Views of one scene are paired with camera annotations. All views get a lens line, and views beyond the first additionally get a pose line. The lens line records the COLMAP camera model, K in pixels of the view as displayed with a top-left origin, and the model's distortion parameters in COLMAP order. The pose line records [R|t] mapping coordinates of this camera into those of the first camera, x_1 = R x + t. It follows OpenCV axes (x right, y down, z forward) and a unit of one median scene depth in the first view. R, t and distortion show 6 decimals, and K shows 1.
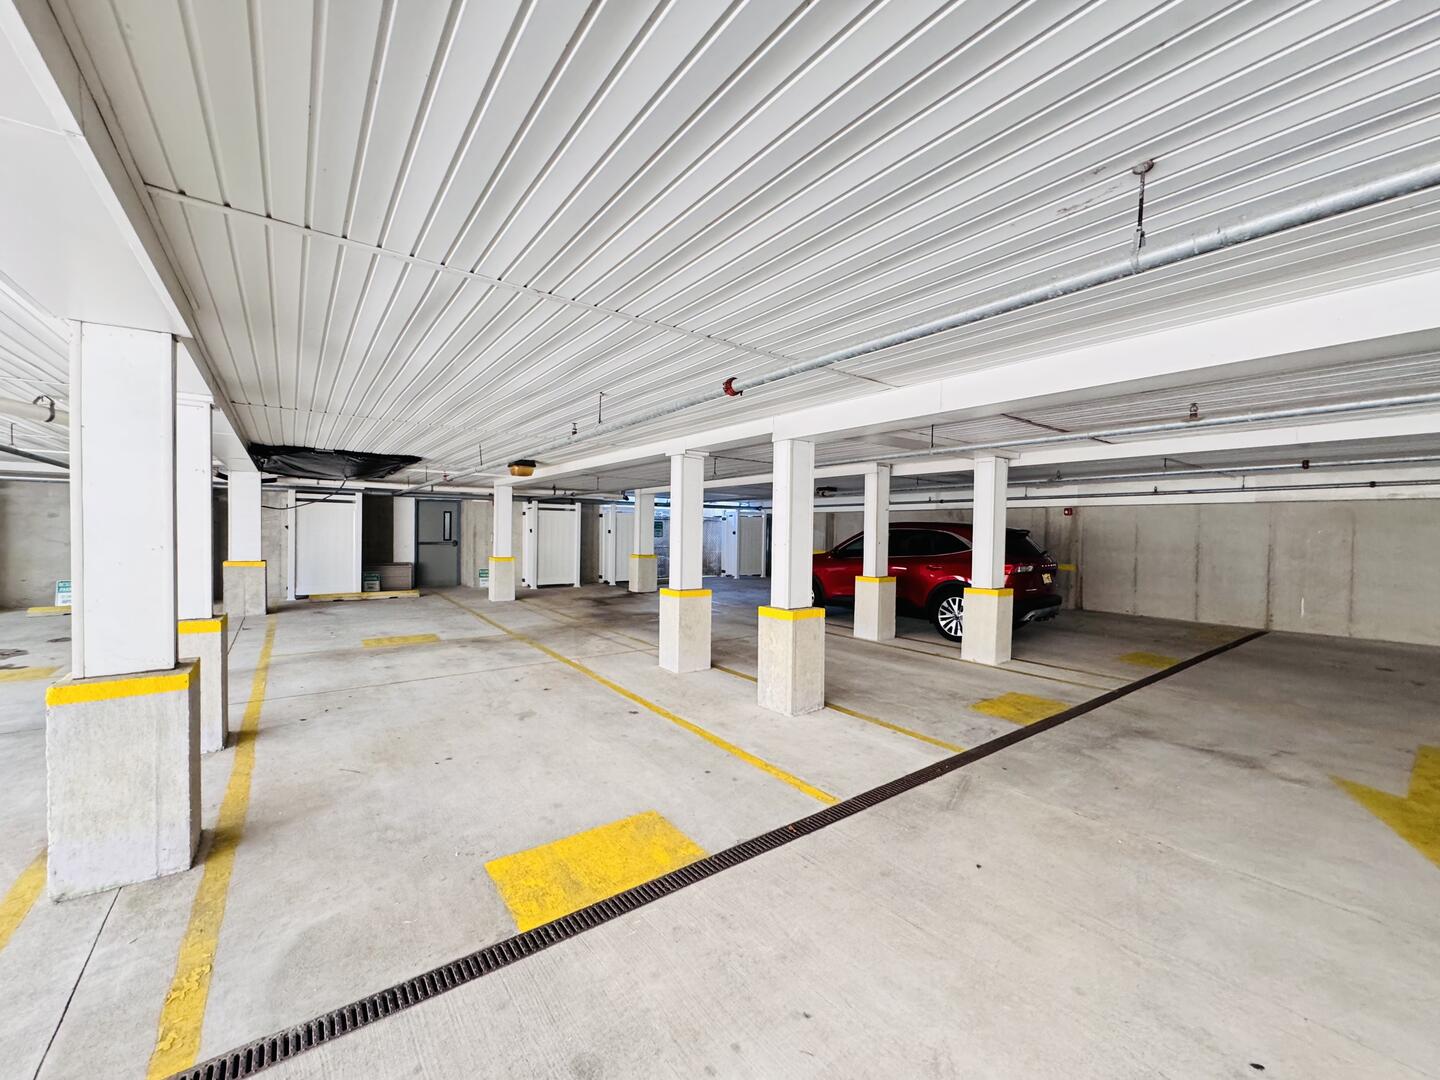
lens RADIAL K [[571.8, 0, 716.5], [0, 571.8, 542.6], [0, 0, 1]] dist [-0.003691, 0.000291]
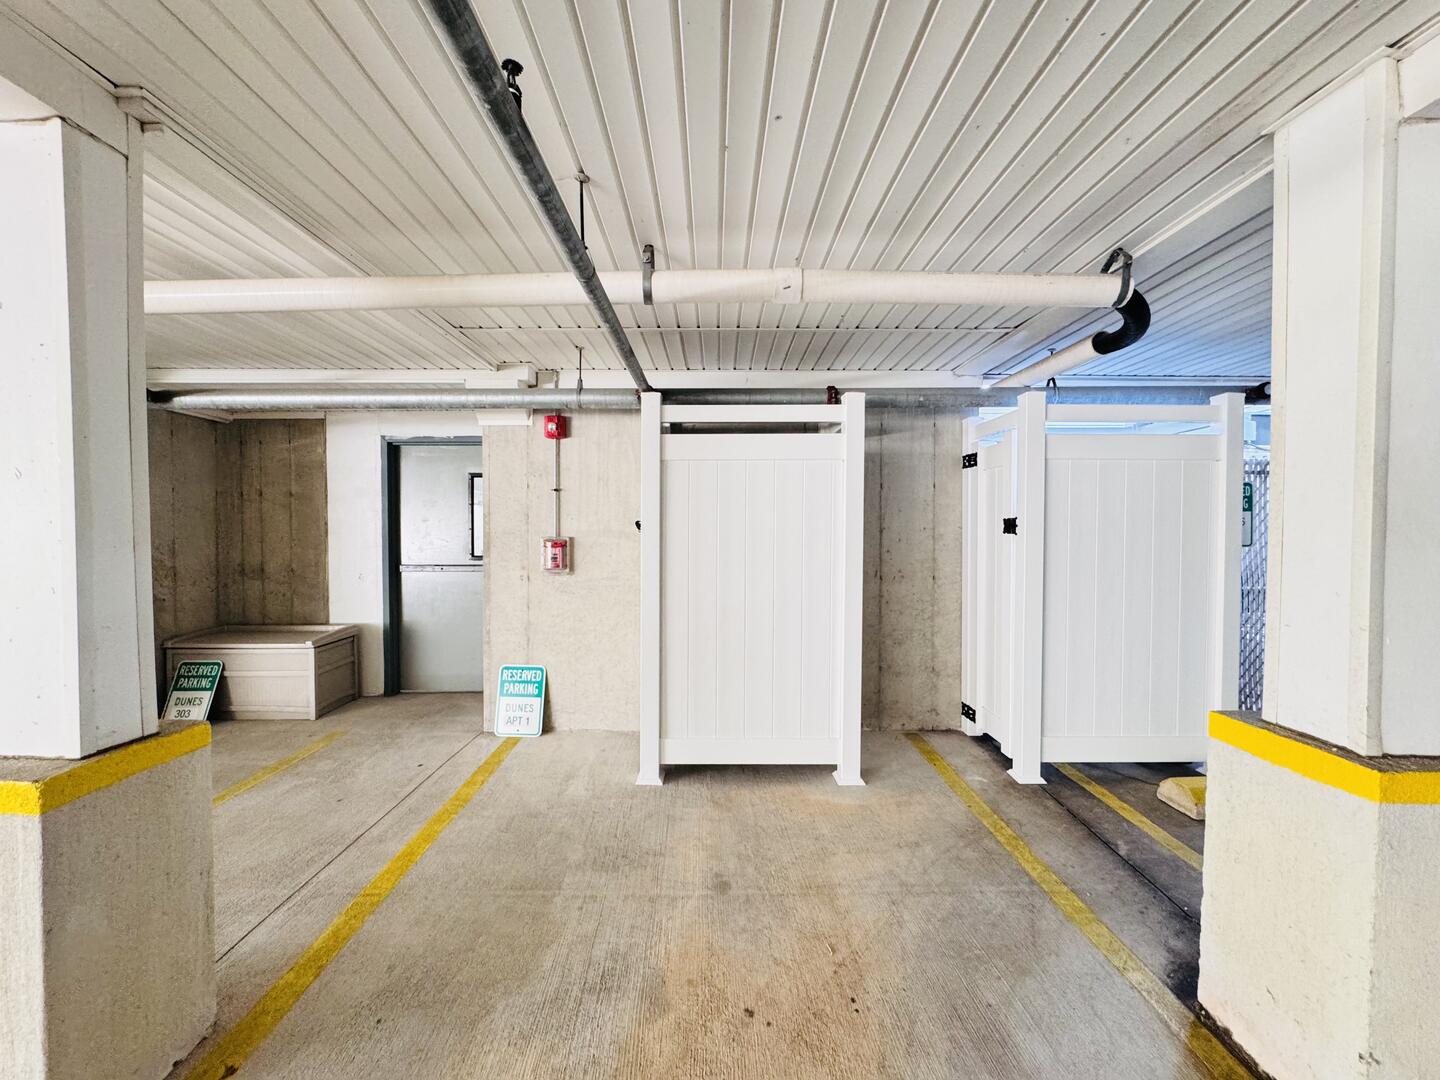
lens RADIAL K [[571.8, 0, 716.5], [0, 571.8, 542.6], [0, 0, 1]] dist [-0.003691, 0.000291]
pose [[0.805141, 0.004239, -0.593068, -0.158791], [-0.003629, 0.999991, 0.002220, -0.014907], [0.593072, 0.000365, 0.805149, 0.810532]]
